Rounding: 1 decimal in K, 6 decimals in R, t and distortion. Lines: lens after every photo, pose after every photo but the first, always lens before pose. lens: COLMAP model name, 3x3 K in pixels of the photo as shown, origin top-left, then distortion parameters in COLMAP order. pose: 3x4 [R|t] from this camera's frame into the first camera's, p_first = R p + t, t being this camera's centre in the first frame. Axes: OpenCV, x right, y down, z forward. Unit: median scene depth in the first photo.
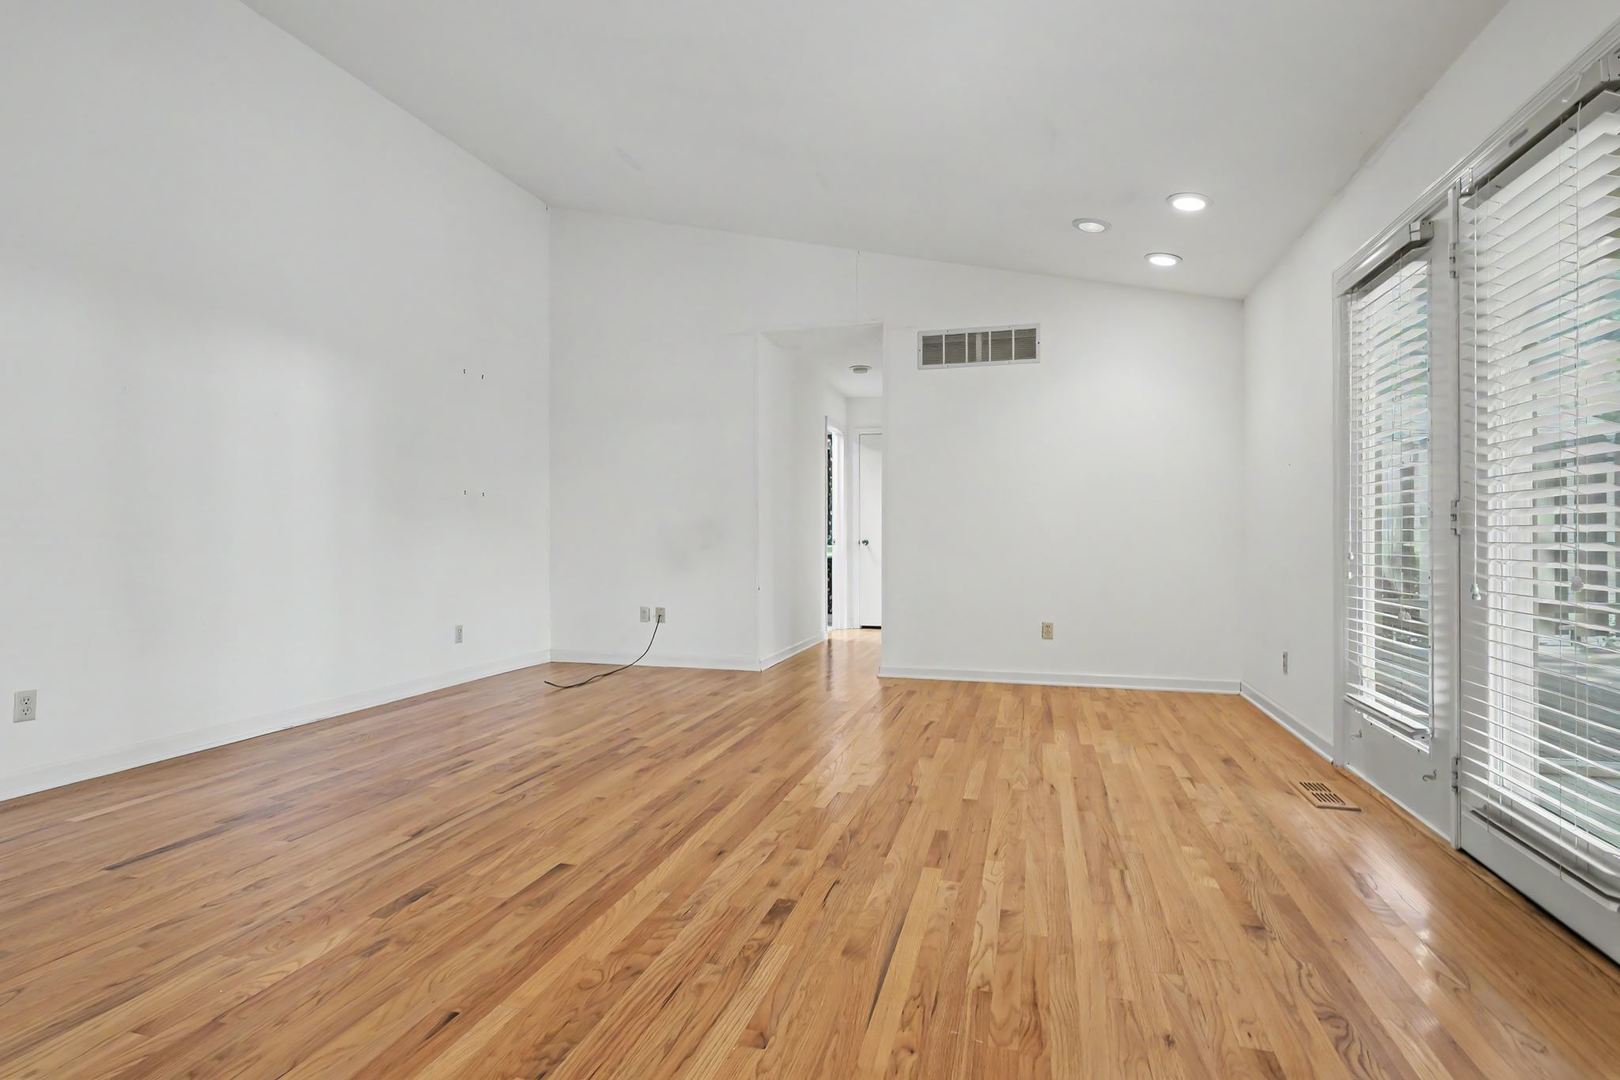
lens RADIAL K [[823.6, 0, 817.4], [0, 823.6, 531.3], [0, 0, 1]] dist [0.001700, 0.000641]
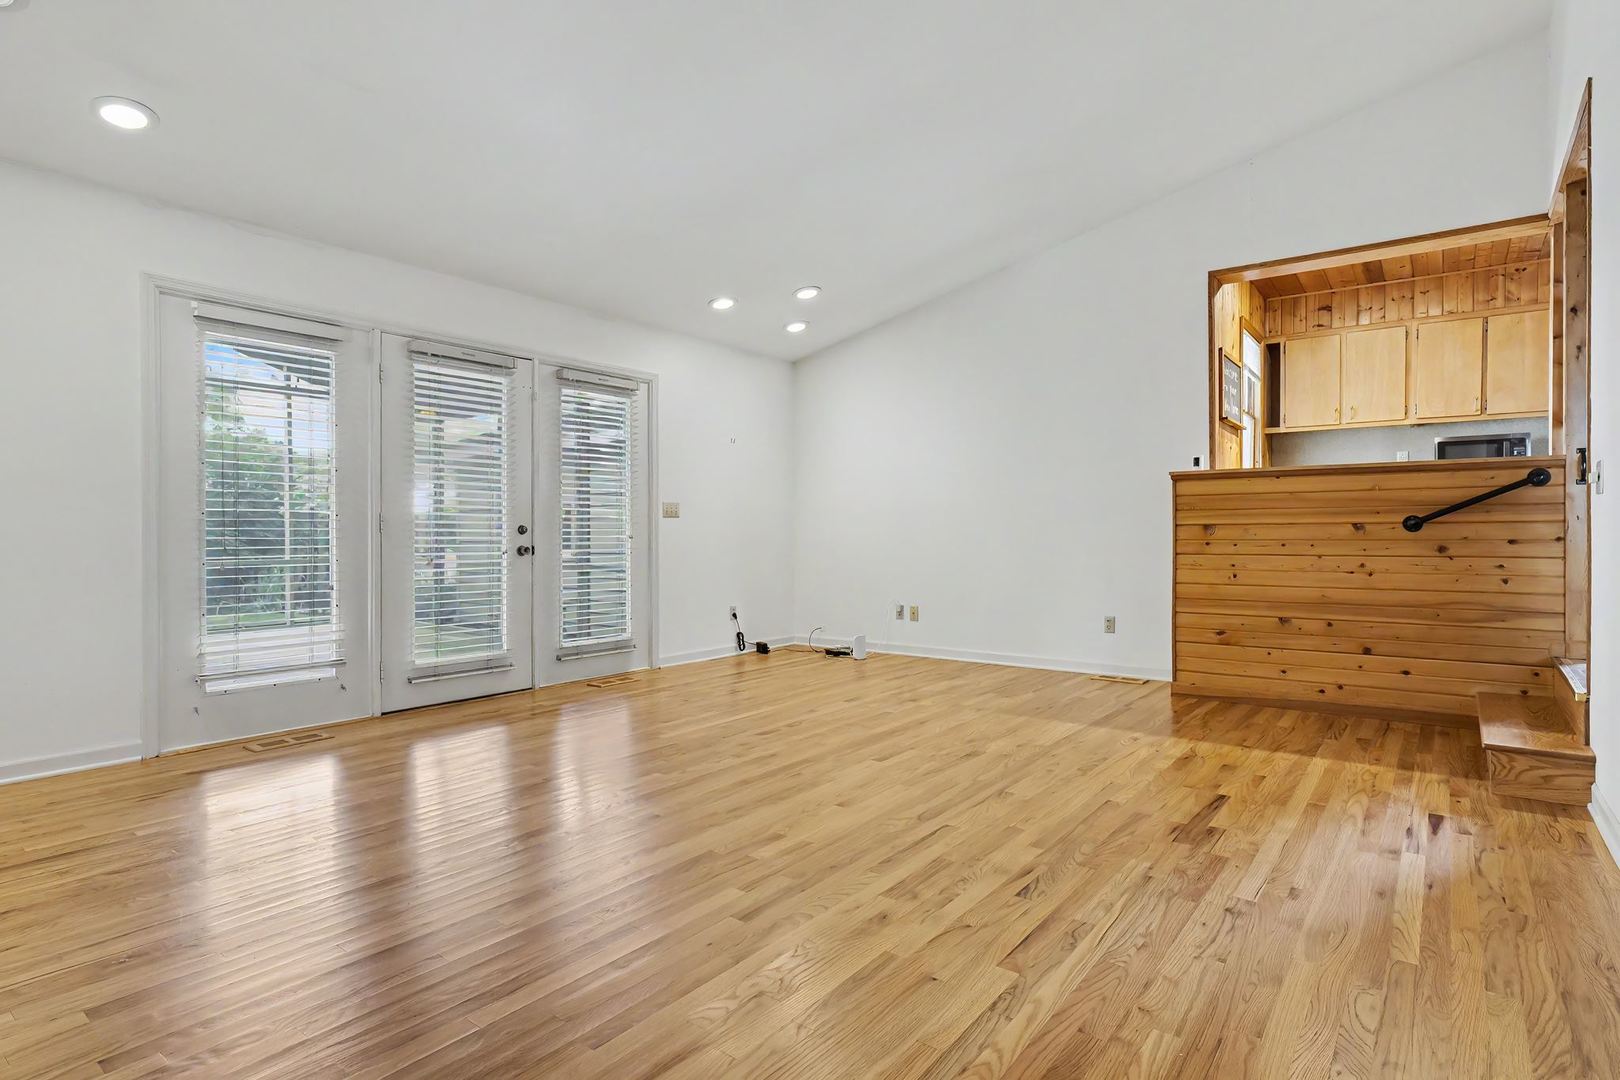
lens RADIAL K [[823.6, 0, 817.4], [0, 823.6, 531.3], [0, 0, 1]] dist [0.001700, 0.000641]
pose [[-0.929818, 0.002090, 0.368014, -0.558831], [-0.002112, 0.999937, -0.011013, 0.014753], [-0.368014, -0.011018, -0.929755, 1.802745]]
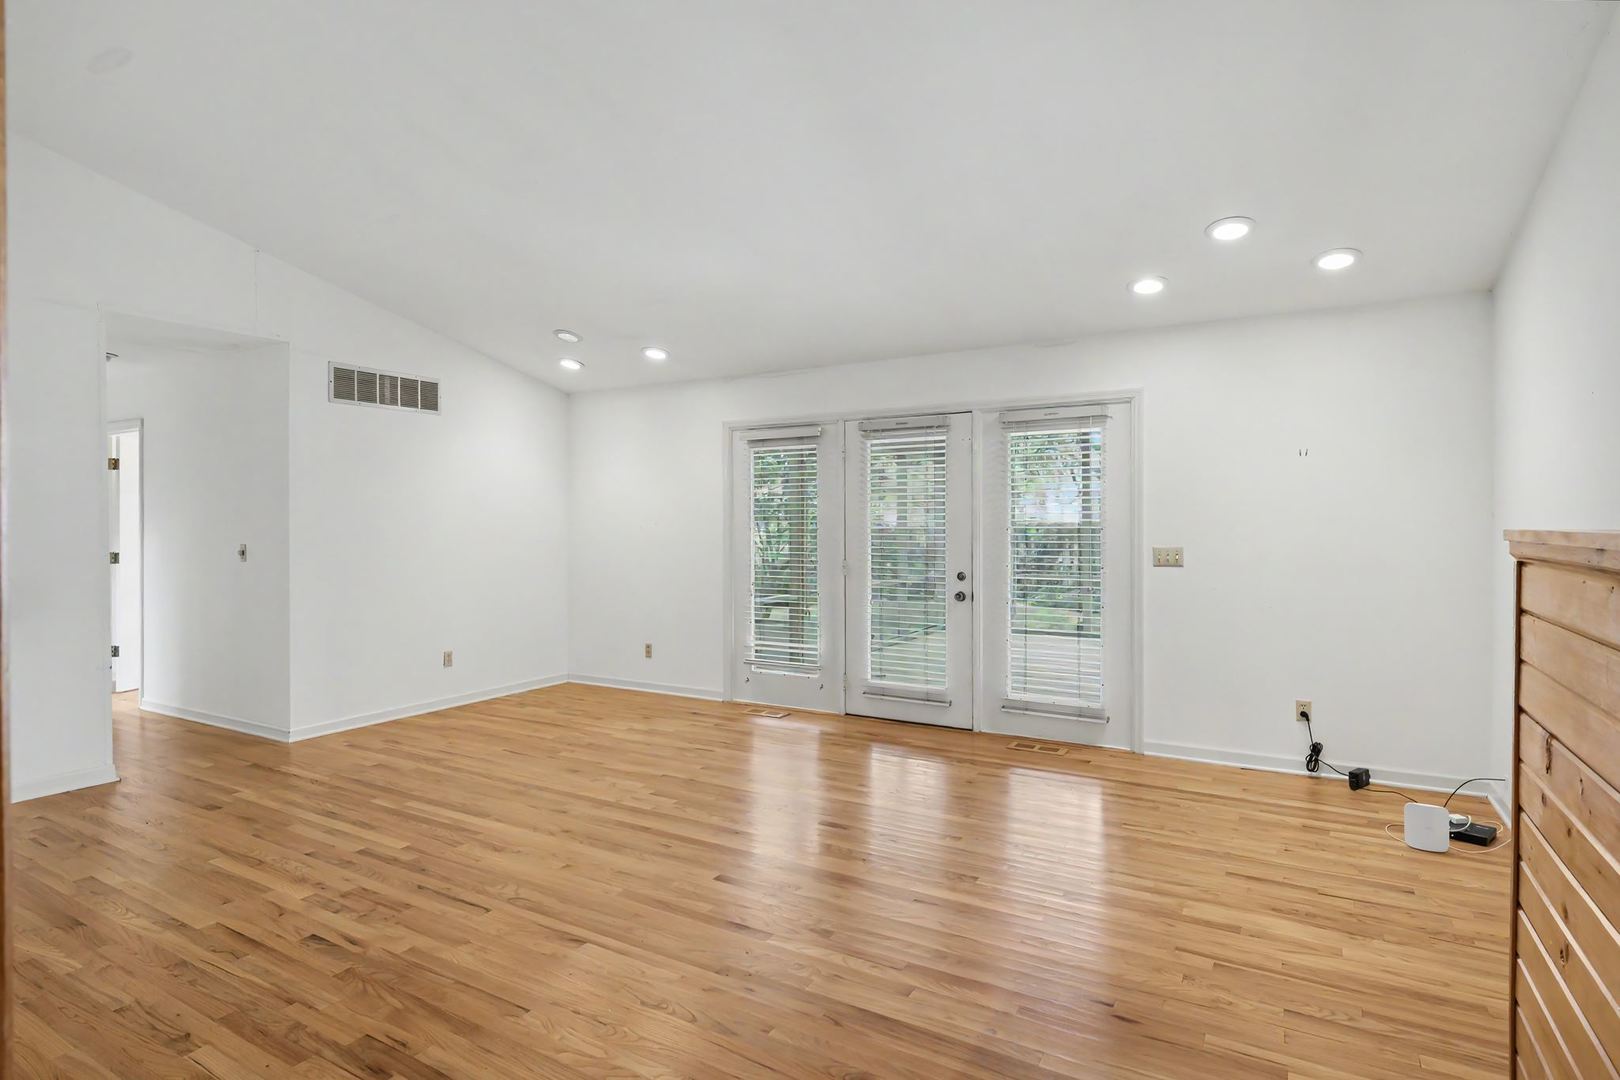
lens RADIAL K [[839.9, 0, 819.9], [0, 839.9, 518.1], [0, 0, 1]] dist [0.003327, -0.000172]
pose [[0.249060, 0.003136, 0.968483, -1.162636], [-0.006157, 0.999980, -0.001655, -0.117363], [-0.968469, -0.005550, 0.249074, 0.394193]]
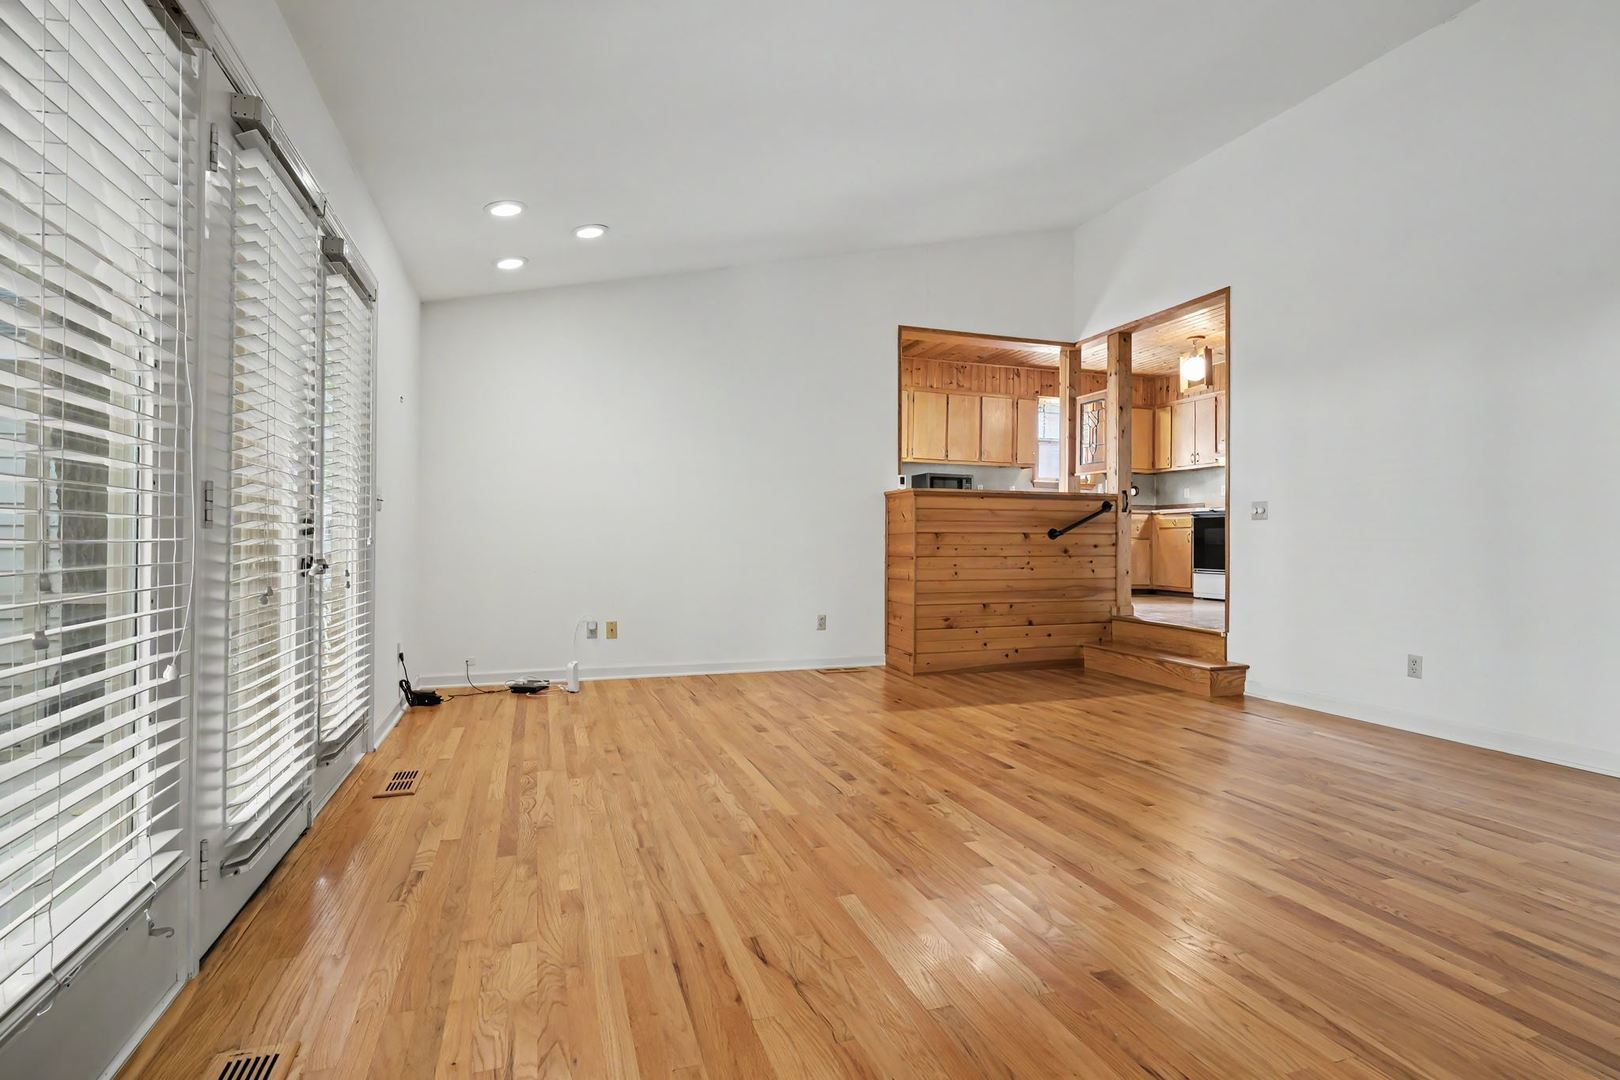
lens RADIAL K [[802.4, 0, 805.5], [0, 802.4, 537.0], [0, 0, 1]] dist [0.002859, 0.000889]
pose [[-0.834041, -0.005942, -0.551671, 0.576057], [0.000385, 0.999935, -0.011353, 0.014152], [0.551703, -0.009682, -0.833985, 1.490095]]
